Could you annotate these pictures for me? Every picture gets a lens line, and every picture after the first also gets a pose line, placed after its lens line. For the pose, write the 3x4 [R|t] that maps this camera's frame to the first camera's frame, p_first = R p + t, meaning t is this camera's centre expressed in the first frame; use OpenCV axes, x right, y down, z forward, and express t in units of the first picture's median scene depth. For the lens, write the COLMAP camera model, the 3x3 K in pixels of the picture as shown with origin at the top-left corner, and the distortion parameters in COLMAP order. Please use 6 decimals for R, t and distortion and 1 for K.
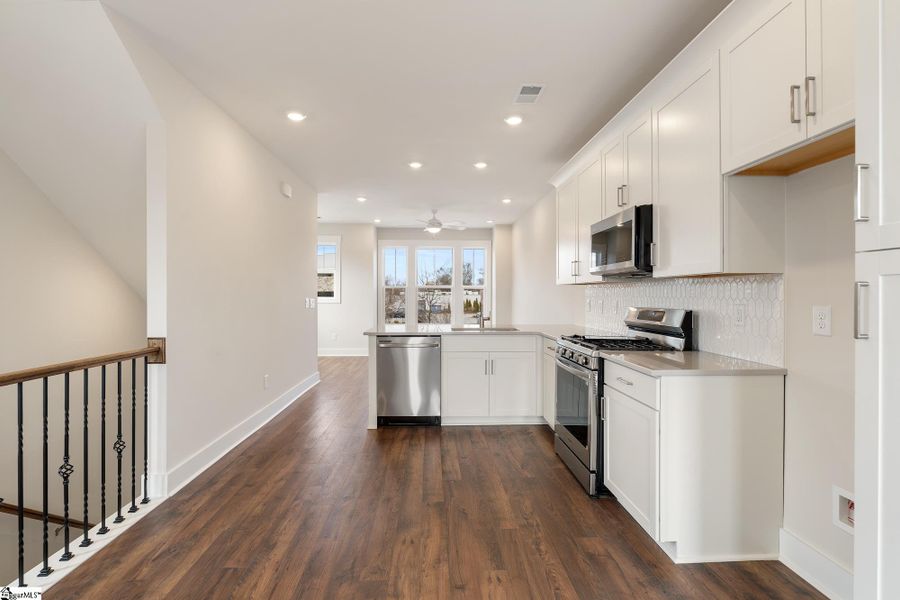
lens RADIAL K [[412.4, 0, 450.0], [0, 412.4, 300.0], [0, 0, 1]] dist [-0.000480, -0.000030]
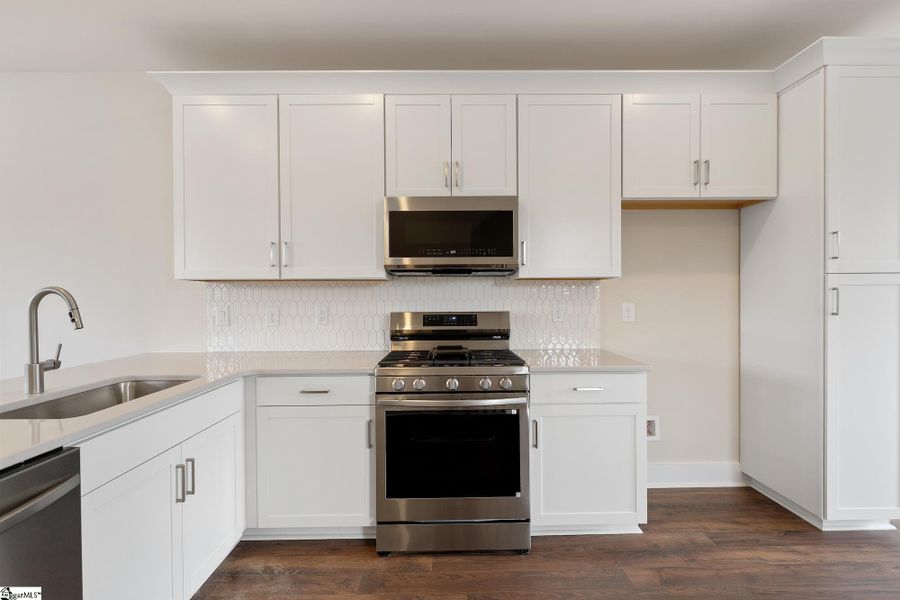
lens RADIAL K [[412.4, 0, 450.0], [0, 412.4, 300.0], [0, 0, 1]] dist [-0.000480, -0.000030]
pose [[0.031004, 0.000600, 0.999519, -0.555006], [0.020714, 0.999785, -0.001243, -0.006772], [-0.999305, 0.020743, 0.030985, 1.379337]]
